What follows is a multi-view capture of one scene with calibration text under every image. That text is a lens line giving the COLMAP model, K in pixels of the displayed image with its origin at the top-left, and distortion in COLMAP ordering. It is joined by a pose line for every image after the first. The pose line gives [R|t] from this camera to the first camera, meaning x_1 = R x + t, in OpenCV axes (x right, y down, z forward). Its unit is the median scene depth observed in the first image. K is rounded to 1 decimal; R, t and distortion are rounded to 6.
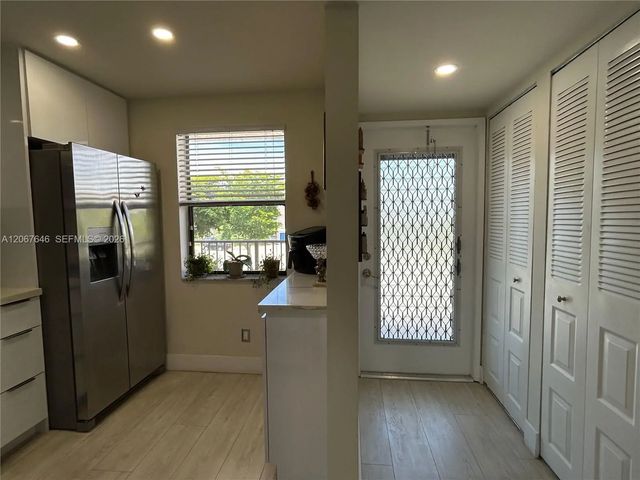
lens RADIAL K [[339.9, 0, 321.6], [0, 339.9, 240.0], [0, 0, 1]] dist [-0.002989, 0.000363]
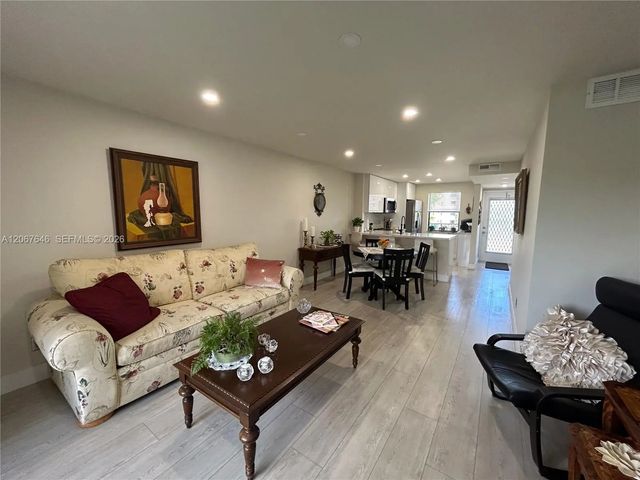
lens RADIAL K [[261.5, 0, 322.5], [0, 261.5, 242.4], [0, 0, 1]] dist [0.002520, 0.000058]
pose [[0.880816, 0.076687, -0.467206, -0.071717], [-0.052386, 0.996522, 0.064807, 0.126460], [0.470551, -0.032608, 0.881770, -2.482086]]
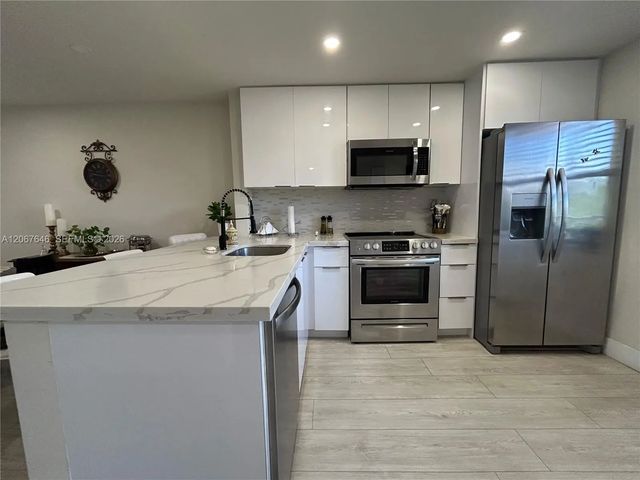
lens RADIAL K [[261.5, 0, 320.9], [0, 261.5, 239.7], [0, 0, 1]] dist [0.002520, 0.000058]
pose [[0.081487, 0.119227, -0.989517, 0.163890], [-0.049139, 0.992092, 0.115490, 0.043773], [0.995462, 0.039212, 0.086702, 0.207431]]
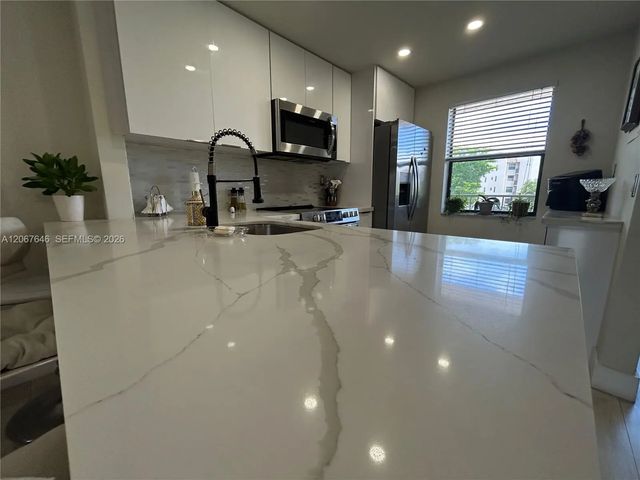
lens RADIAL K [[261.5, 0, 318.0], [0, 261.5, 239.6], [0, 0, 1]] dist [0.002520, 0.000058]
pose [[0.793562, 0.117033, -0.597129, -0.171475], [-0.045266, 0.989965, 0.133868, 0.115134], [0.606804, -0.079203, 0.790896, -0.239875]]
